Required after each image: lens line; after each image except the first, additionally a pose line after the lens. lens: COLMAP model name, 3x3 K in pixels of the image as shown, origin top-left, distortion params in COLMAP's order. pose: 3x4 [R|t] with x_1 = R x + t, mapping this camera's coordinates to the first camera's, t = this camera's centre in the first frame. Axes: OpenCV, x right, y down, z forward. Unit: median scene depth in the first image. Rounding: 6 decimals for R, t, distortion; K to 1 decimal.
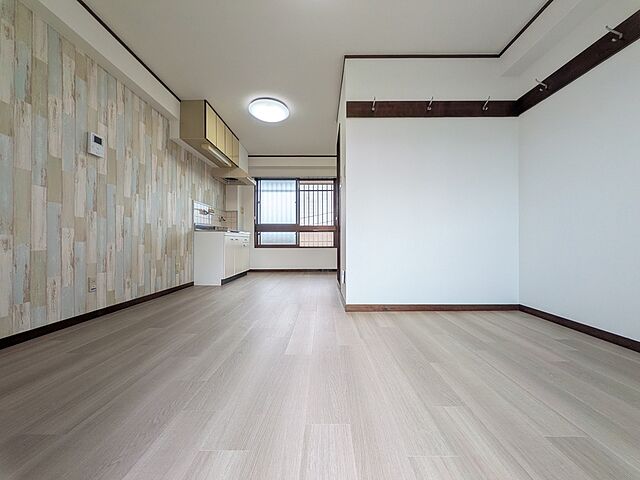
lens RADIAL K [[255.0, 0, 322.8], [0, 255.0, 237.0], [0, 0, 1]] dist [0.000326, -0.000475]
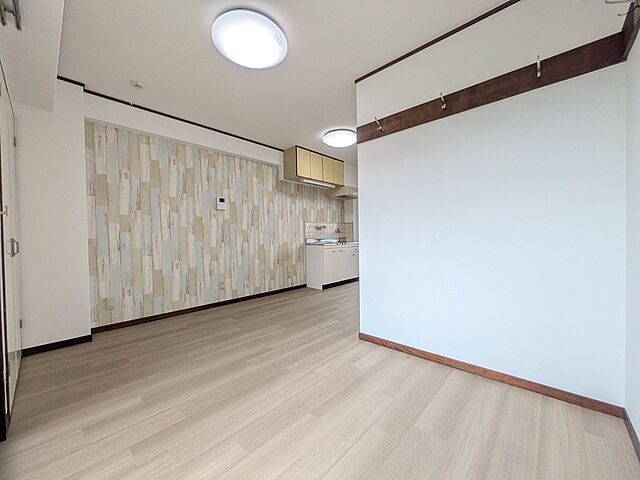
lens RADIAL K [[255.0, 0, 322.9], [0, 255.0, 237.4], [0, 0, 1]] dist [0.000326, -0.000475]
pose [[0.742469, -0.006839, -0.669845, 0.654335], [0.029042, 0.999336, 0.021988, -0.134590], [0.669250, -0.035779, 0.742175, 0.167842]]
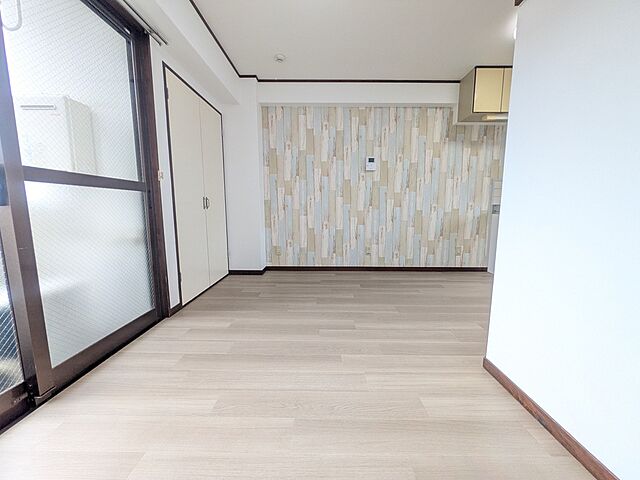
lens RADIAL K [[255.0, 0, 322.8], [0, 255.0, 239.0], [0, 0, 1]] dist [0.000326, -0.000475]
pose [[-0.001829, 0.127584, -0.991826, 0.644471], [0.018127, 0.991669, 0.127530, -0.093459], [0.999834, -0.017746, -0.004127, 0.622808]]
